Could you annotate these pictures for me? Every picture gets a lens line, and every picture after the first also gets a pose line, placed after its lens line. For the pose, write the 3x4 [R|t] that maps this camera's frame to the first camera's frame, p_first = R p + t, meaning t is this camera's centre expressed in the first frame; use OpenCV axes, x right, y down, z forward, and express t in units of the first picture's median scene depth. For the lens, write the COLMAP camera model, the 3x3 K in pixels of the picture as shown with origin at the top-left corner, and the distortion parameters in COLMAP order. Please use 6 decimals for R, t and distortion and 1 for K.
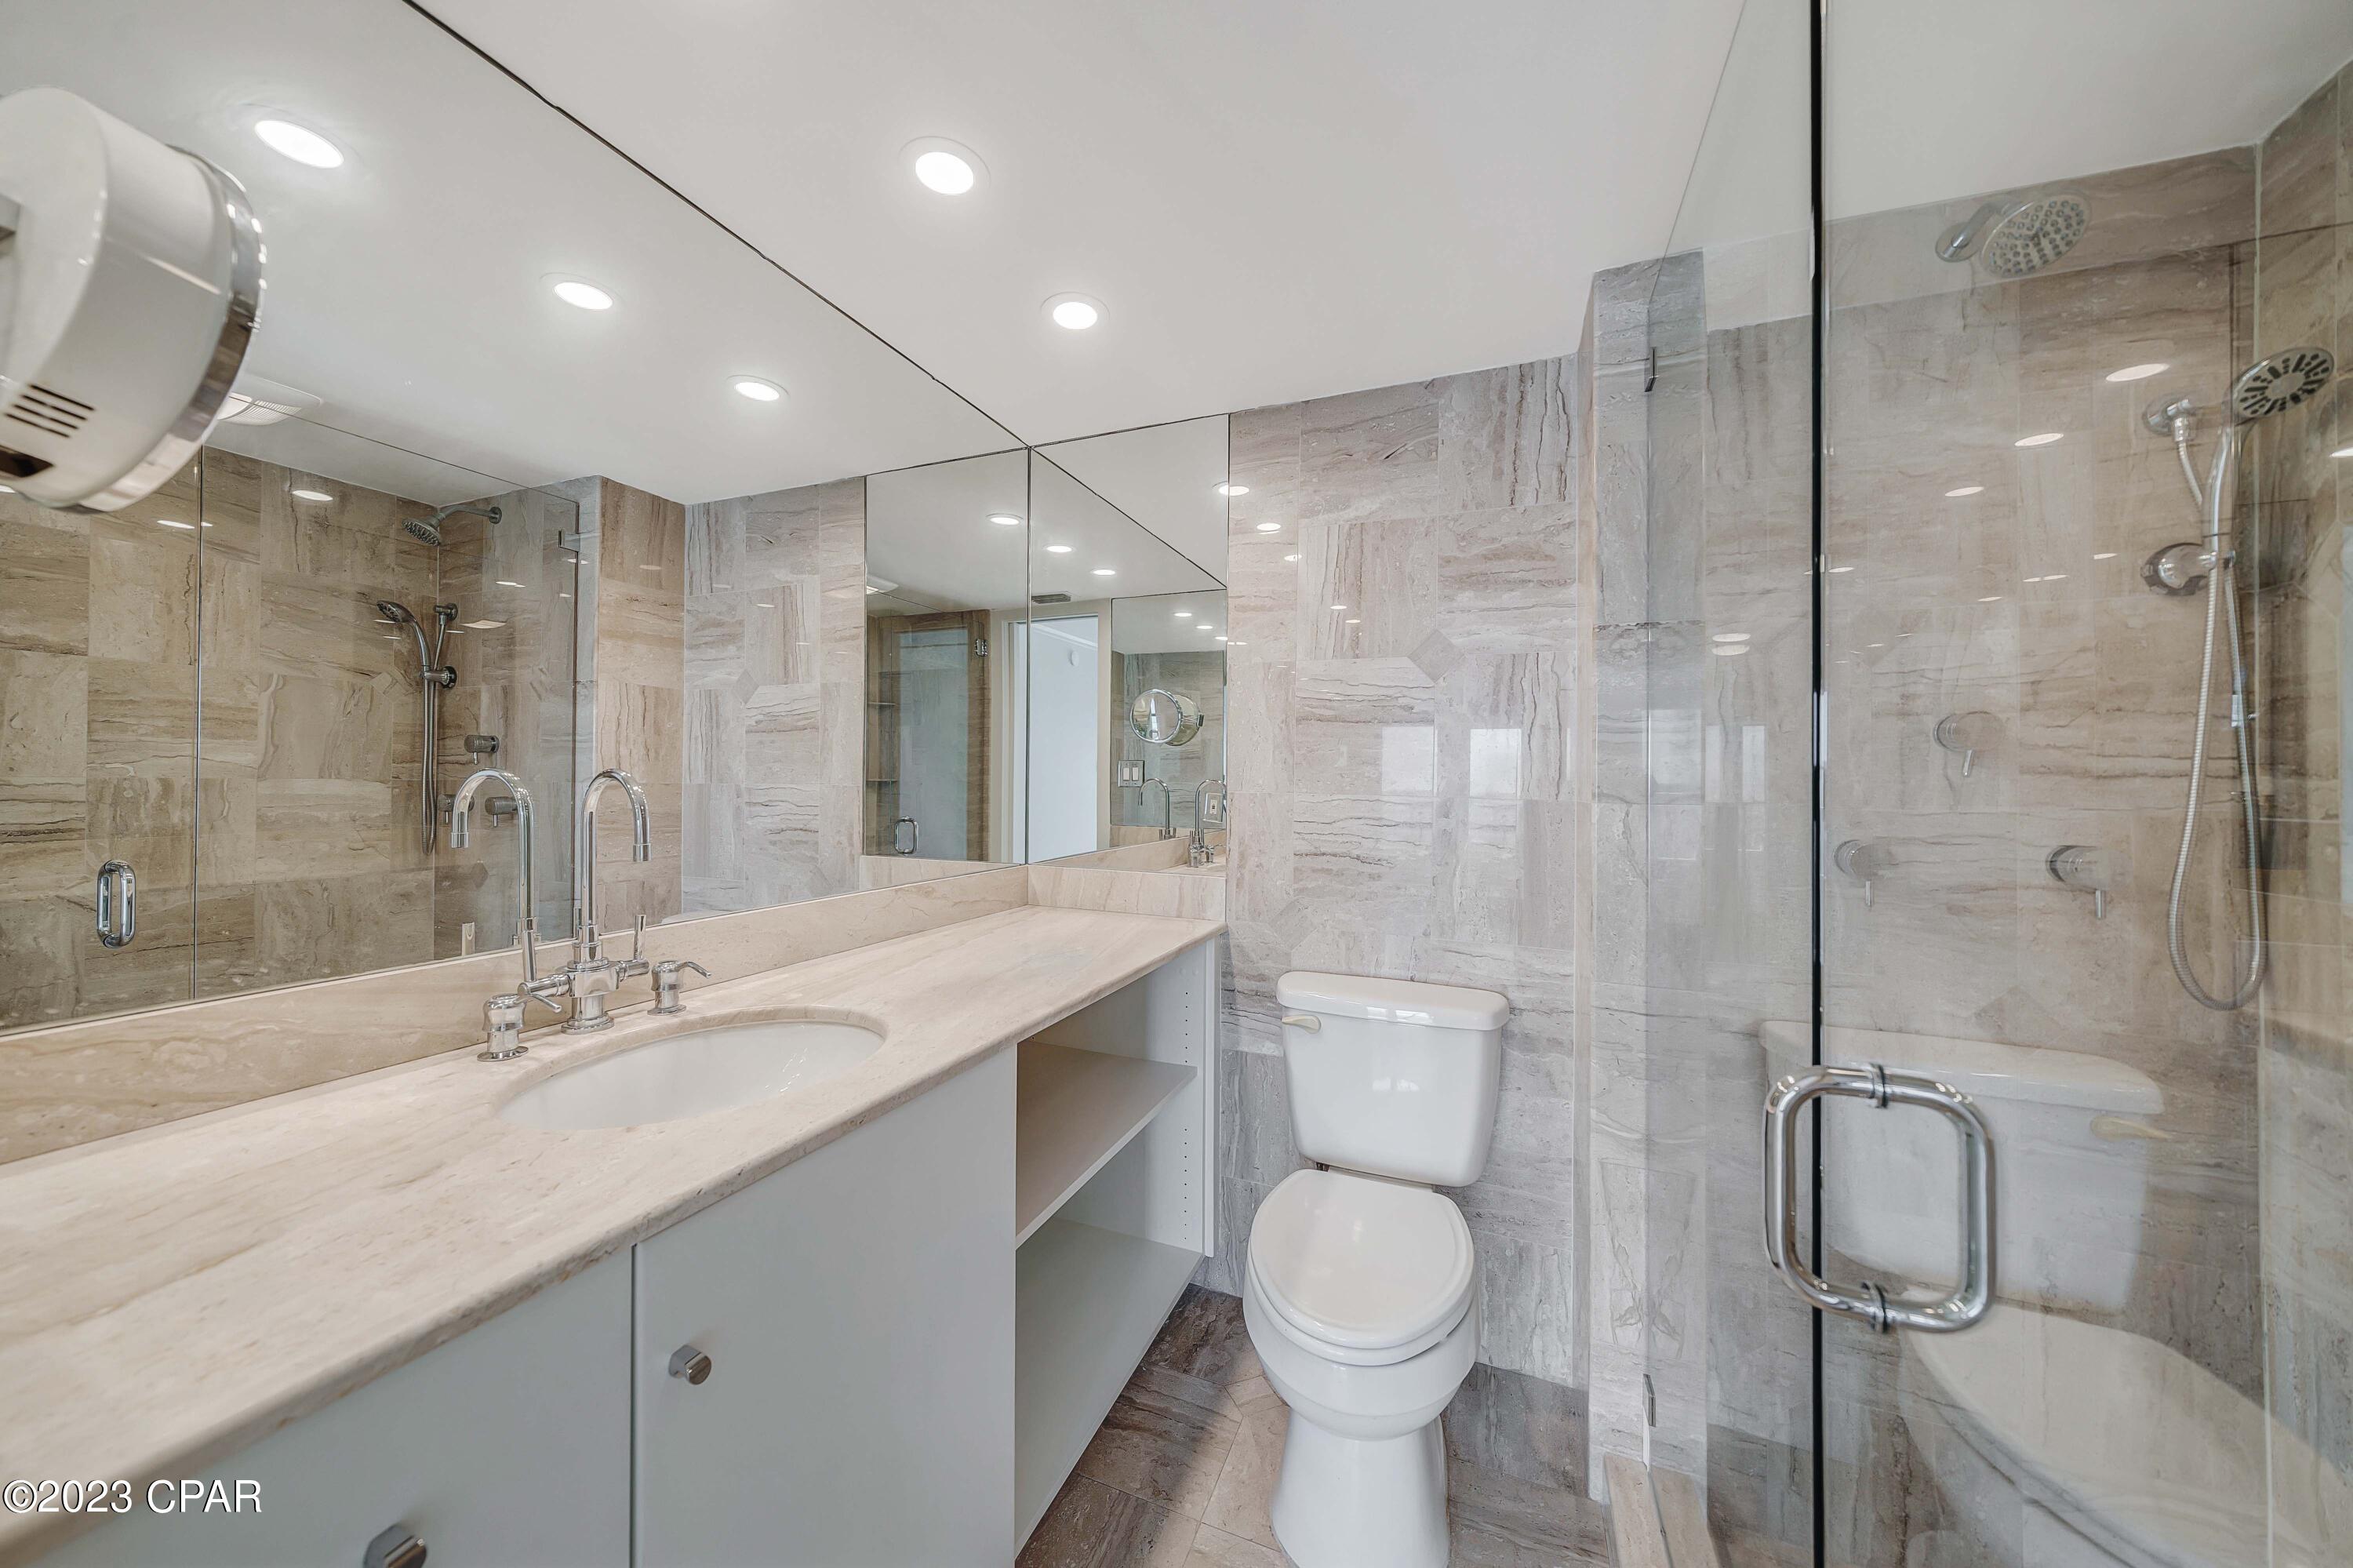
lens RADIAL K [[841.4, 0, 1172.1], [0, 841.4, 798.3], [0, 0, 1]] dist [0.000933, -0.000979]
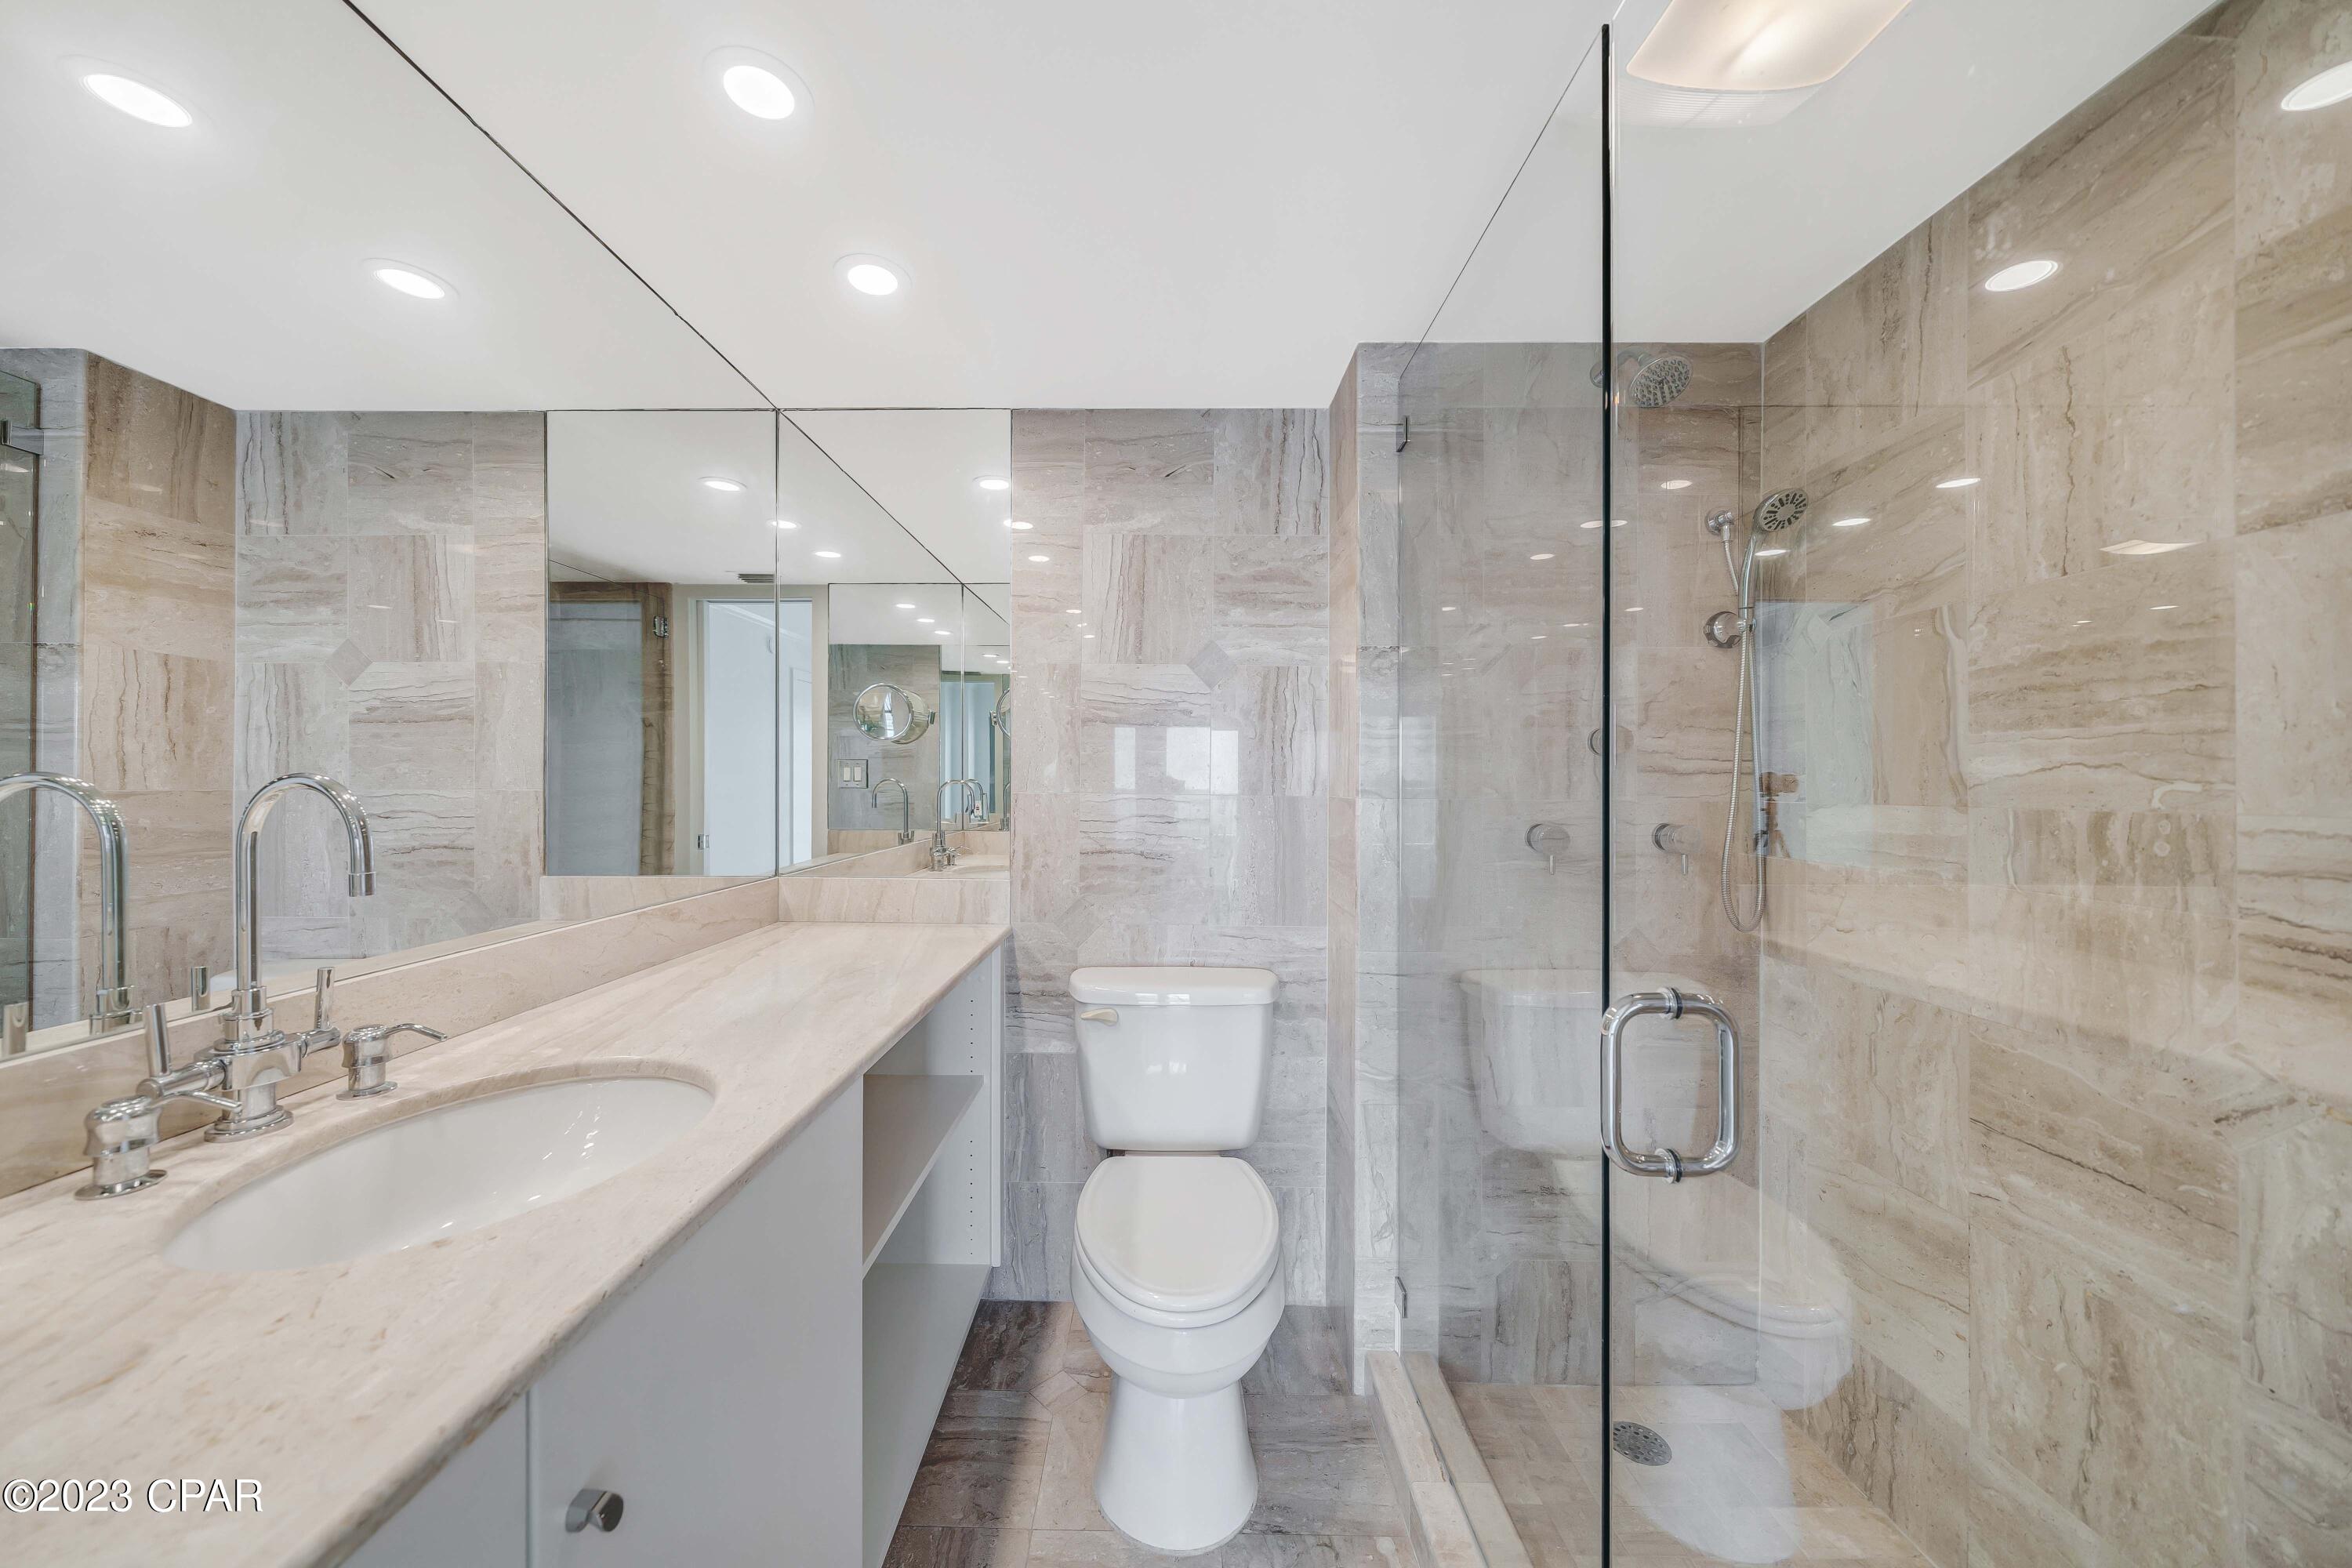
lens RADIAL K [[841.0, 0, 1172.1], [0, 841.0, 800.0], [0, 0, 1]] dist [0.000933, -0.000979]
pose [[0.924318, -0.016446, 0.381268, -0.159851], [0.015048, 0.999865, 0.006647, -0.003099], [-0.381326, -0.000407, 0.924441, 0.018865]]
